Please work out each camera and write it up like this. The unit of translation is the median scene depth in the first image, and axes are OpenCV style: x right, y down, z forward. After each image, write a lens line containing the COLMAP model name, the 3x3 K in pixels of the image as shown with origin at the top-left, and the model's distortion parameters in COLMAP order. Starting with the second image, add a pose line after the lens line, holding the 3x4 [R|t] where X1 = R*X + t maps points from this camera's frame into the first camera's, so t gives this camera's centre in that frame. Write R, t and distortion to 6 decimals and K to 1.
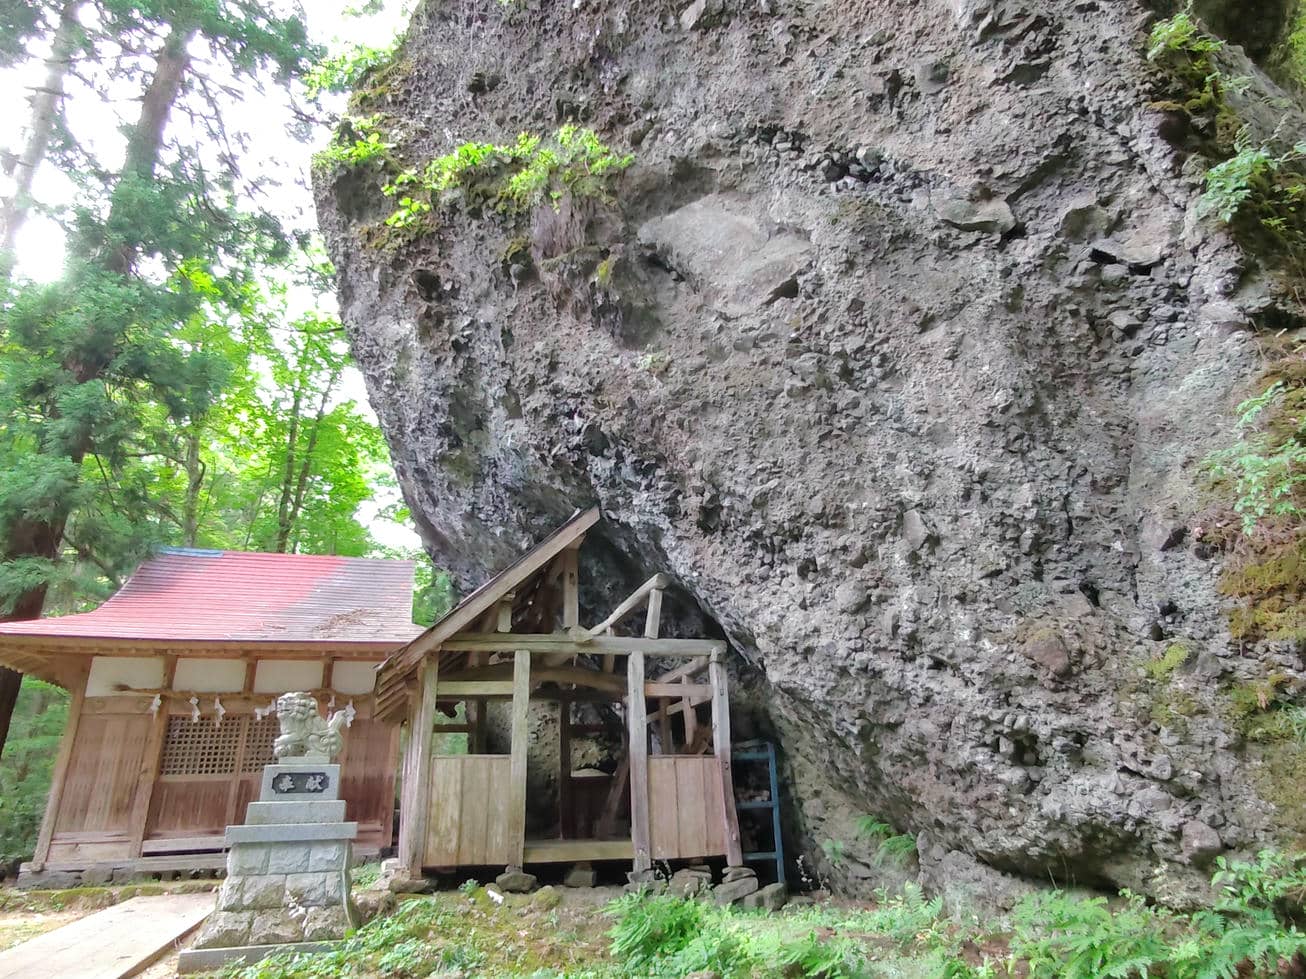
lens RADIAL K [[789.9, 0, 654.7], [0, 789.9, 481.6], [0, 0, 1]] dist [-0.016593, 0.017326]
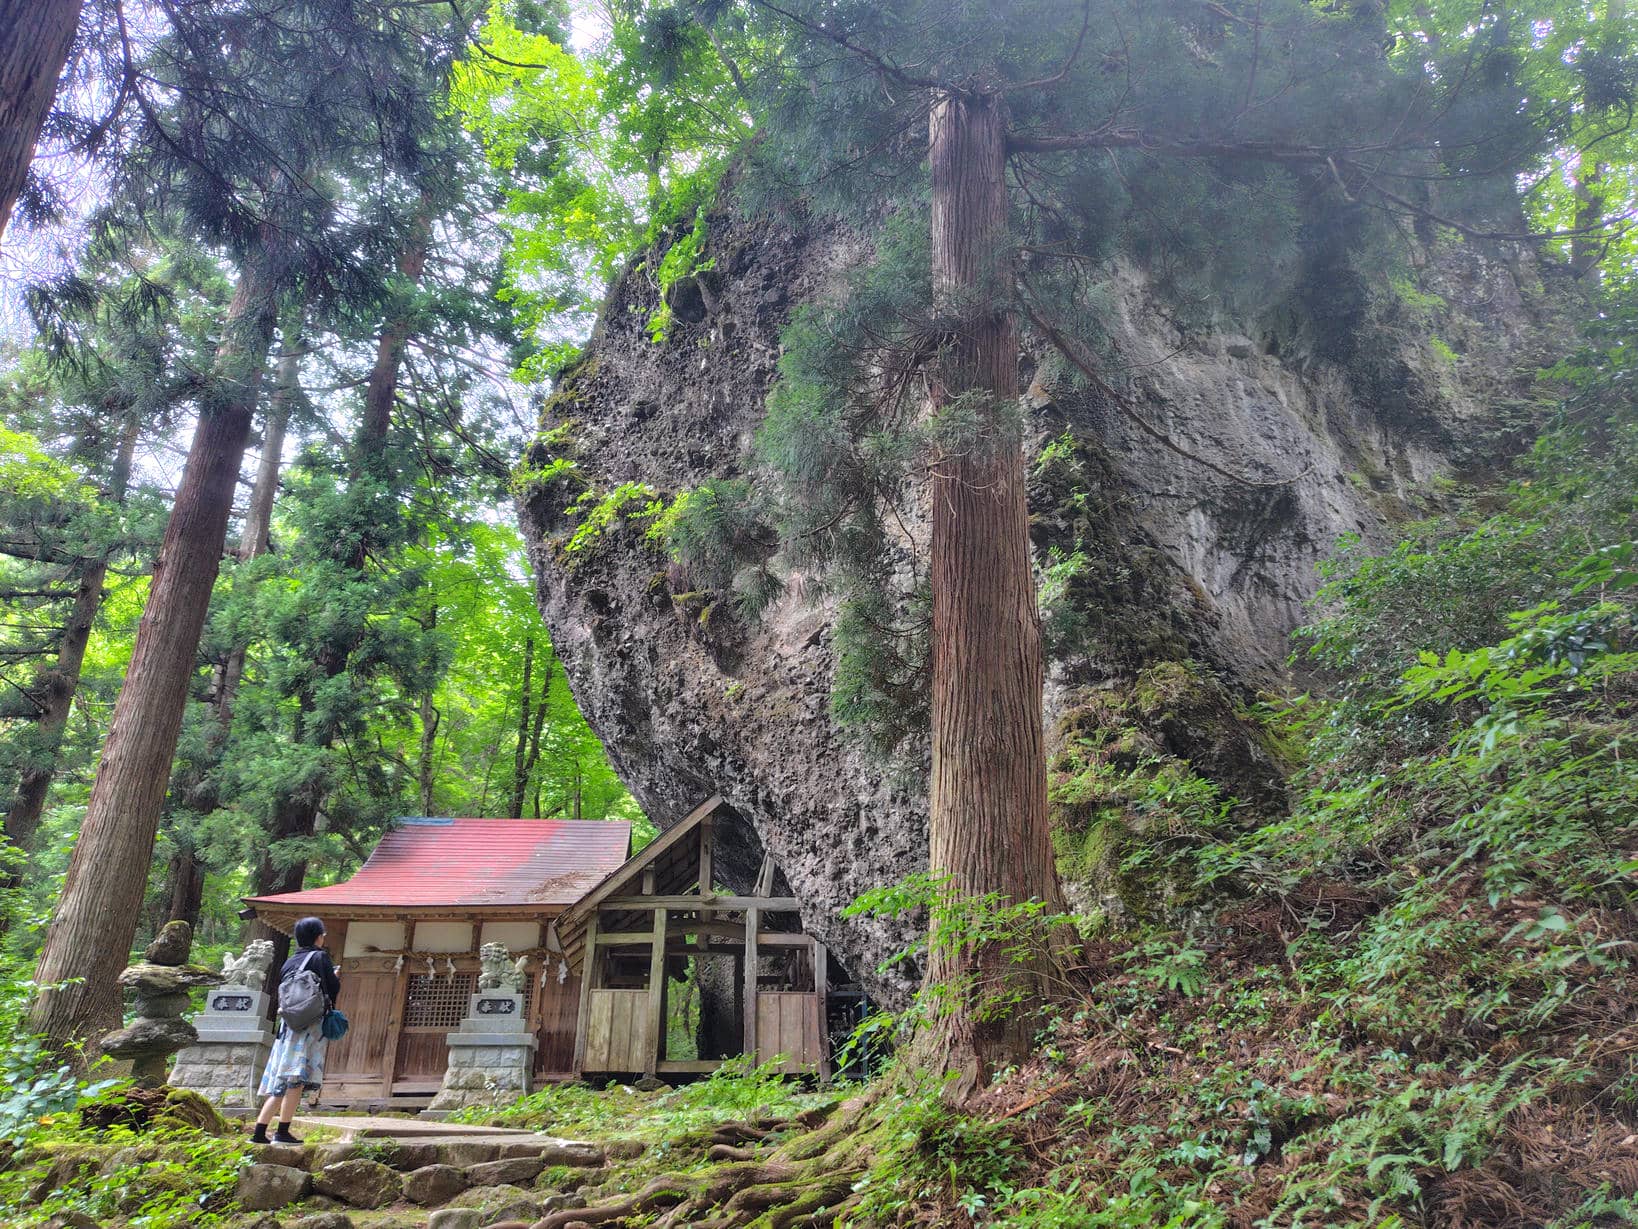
lens RADIAL K [[1100.1, 0, 818.6], [0, 1100.1, 610.5], [0, 0, 1]] dist [0.048393, -0.009128]
pose [[0.979826, -0.064097, -0.189293, 0.434138], [0.053787, 0.996801, -0.059114, -0.144554], [0.192476, 0.047740, 0.980140, -0.707533]]
